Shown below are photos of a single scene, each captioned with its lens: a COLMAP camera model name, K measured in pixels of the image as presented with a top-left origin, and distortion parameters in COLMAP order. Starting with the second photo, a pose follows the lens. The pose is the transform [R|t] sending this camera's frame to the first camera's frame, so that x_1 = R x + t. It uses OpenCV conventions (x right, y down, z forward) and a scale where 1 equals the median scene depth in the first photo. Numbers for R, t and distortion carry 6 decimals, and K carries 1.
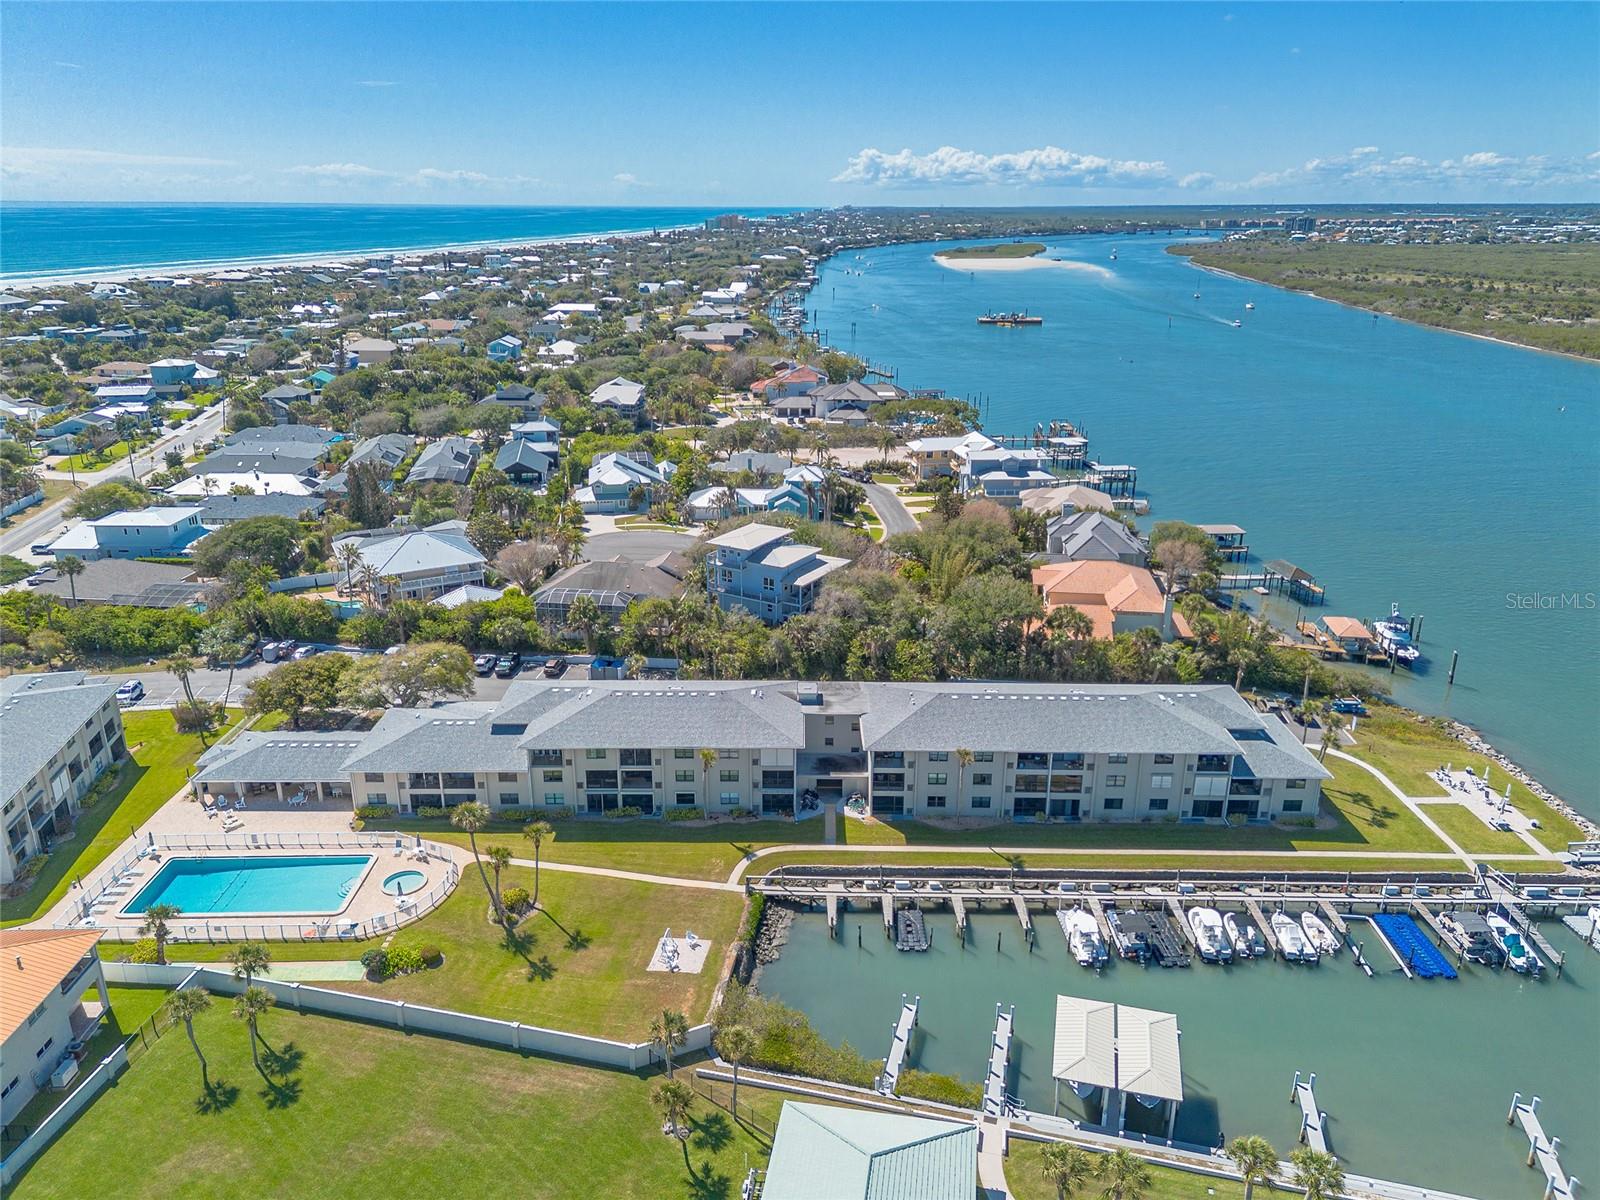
lens RADIAL K [[1127.6, 0, 798.5], [0, 1127.6, 601.4], [0, 0, 1]] dist [0.088935, -0.096925]
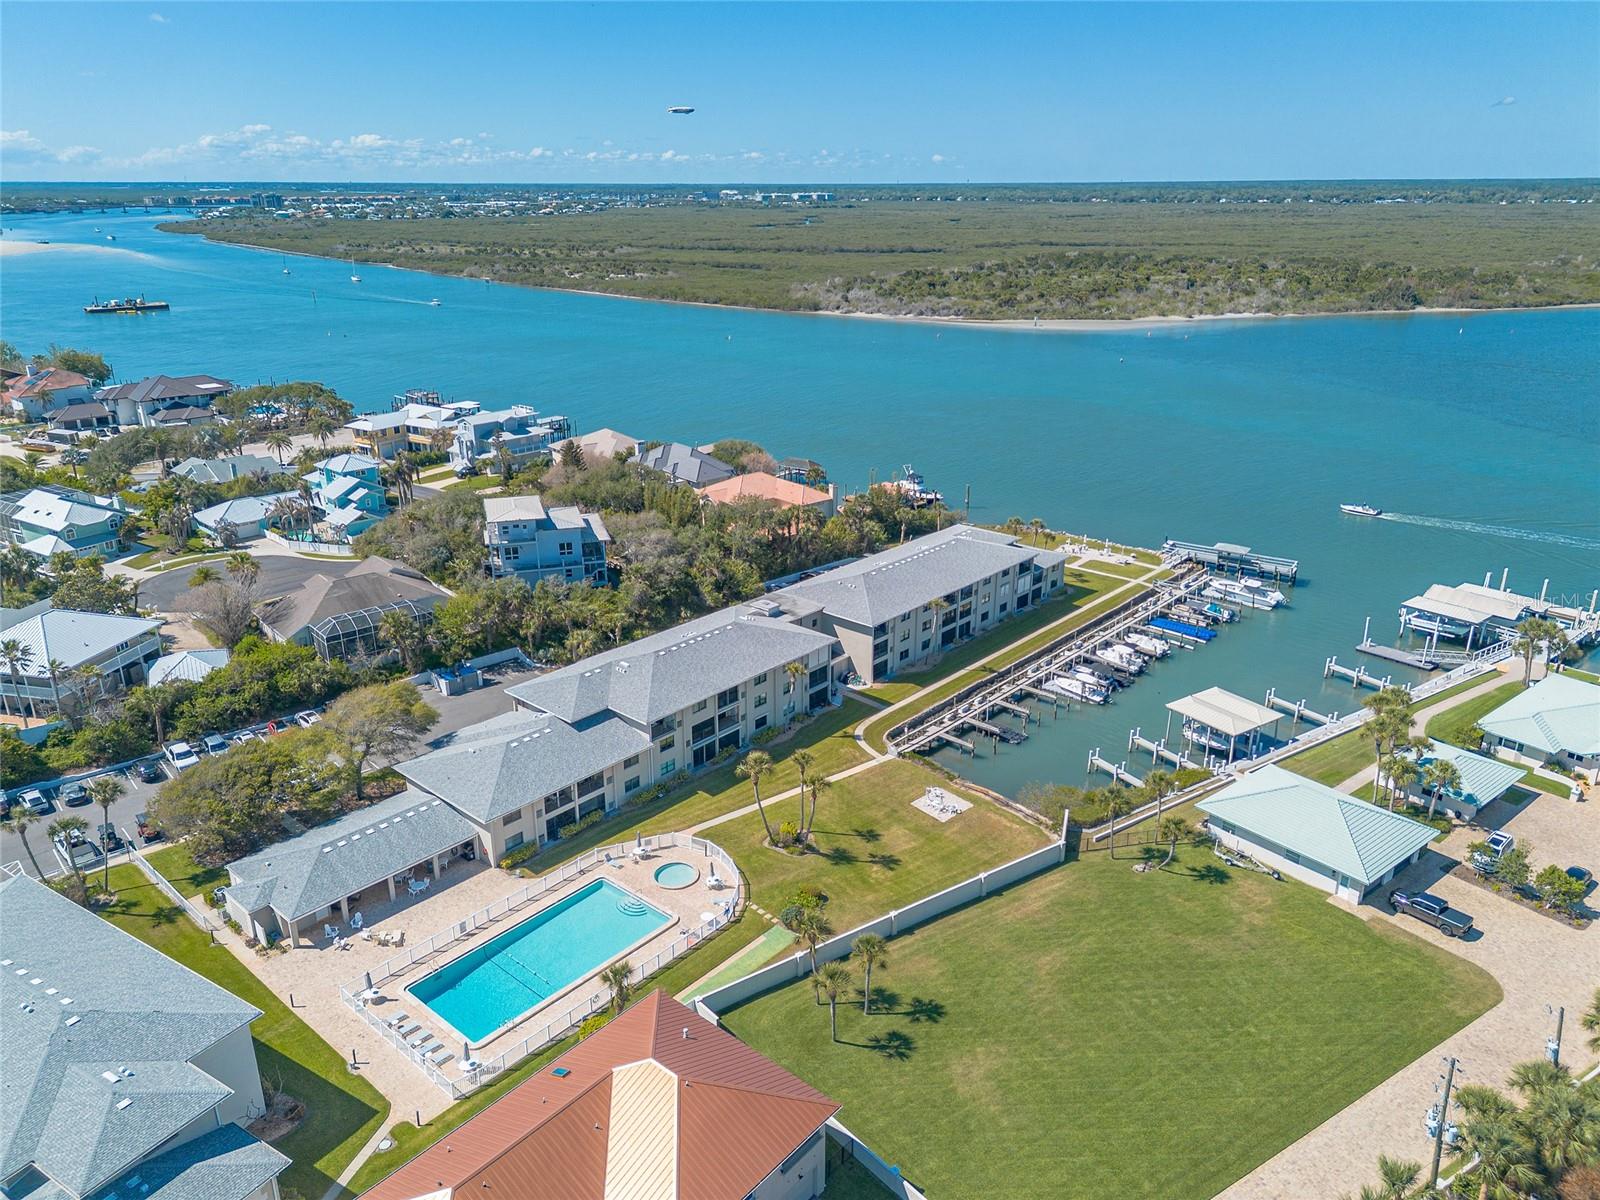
lens RADIAL K [[1127.6, 0, 798.5], [0, 1127.6, 601.4], [0, 0, 1]] dist [0.088935, -0.096925]
pose [[0.666549, -0.261290, 0.698169, -0.785861], [0.249585, 0.960729, 0.121272, -0.053194], [-0.702438, 0.093418, 0.705587, 0.222544]]
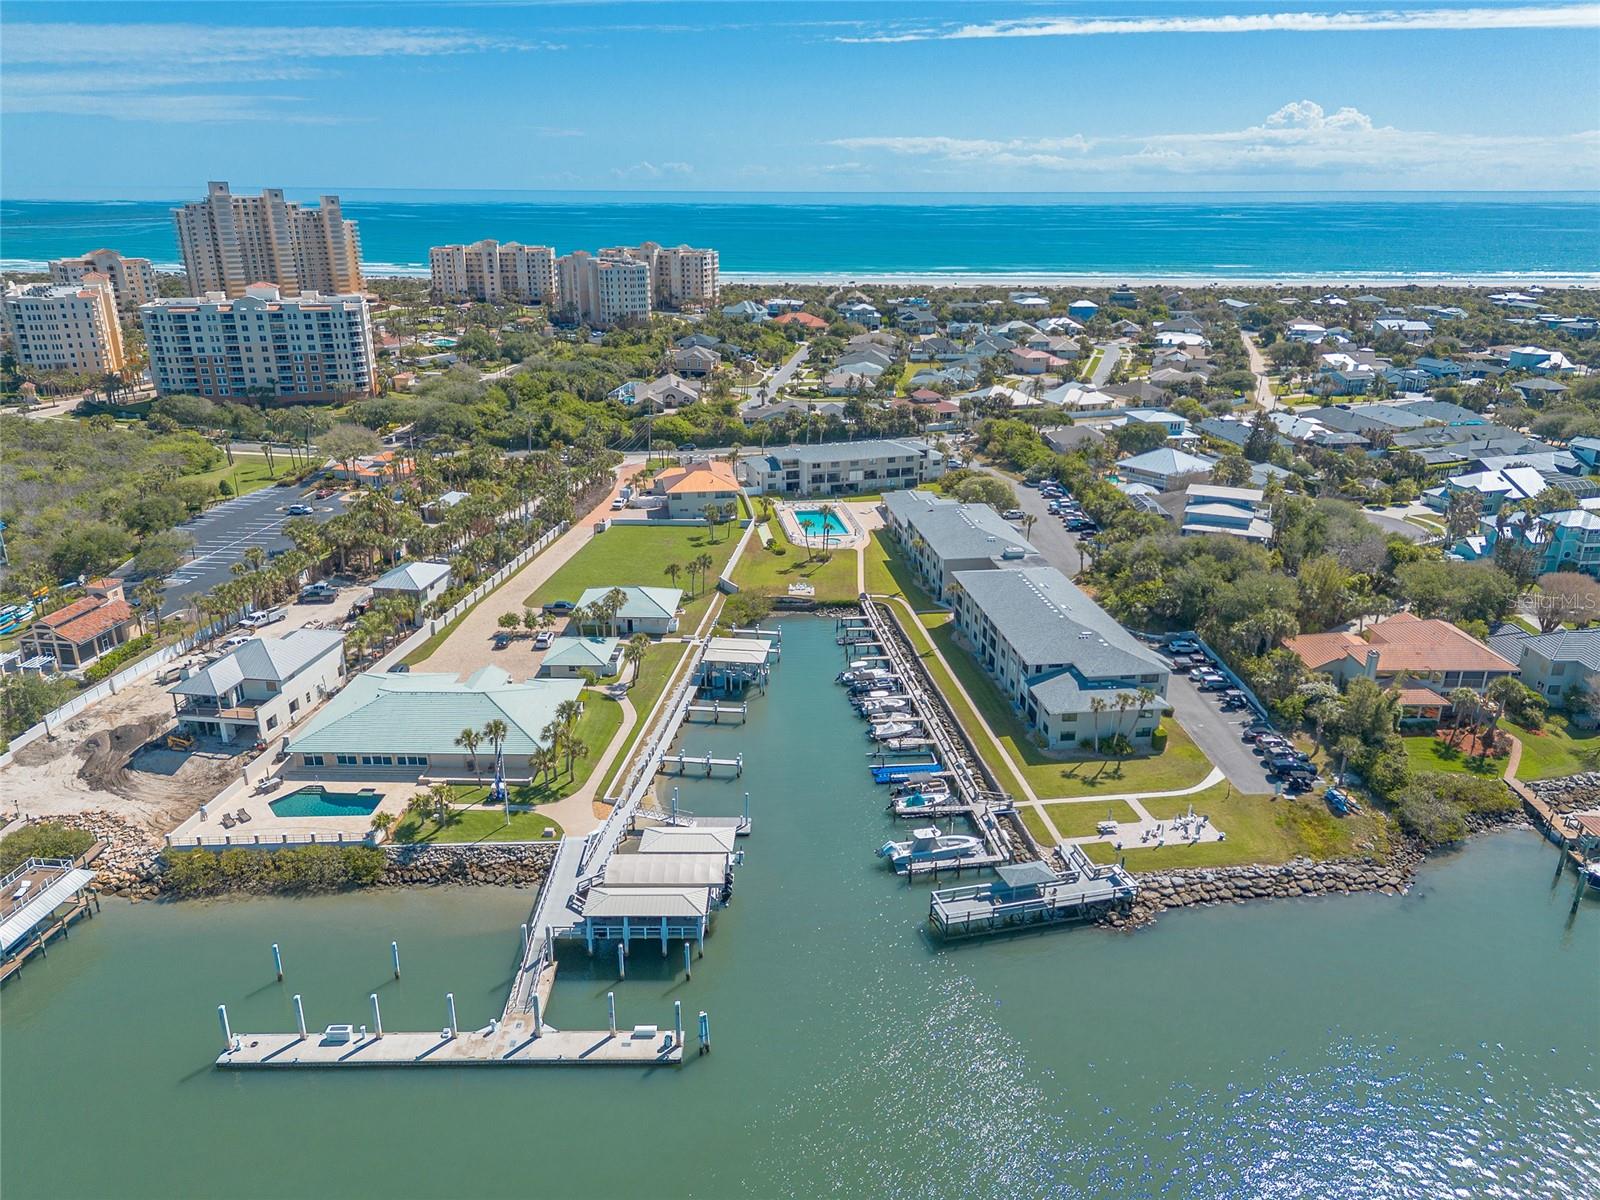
lens RADIAL K [[1127.6, 0, 798.5], [0, 1127.6, 601.4], [0, 0, 1]] dist [0.088935, -0.096925]
pose [[0.136388, 0.336005, -0.931933, 1.487261], [-0.328333, 0.902885, 0.277481, -0.195289], [0.934663, 0.268139, 0.233464, 0.432090]]
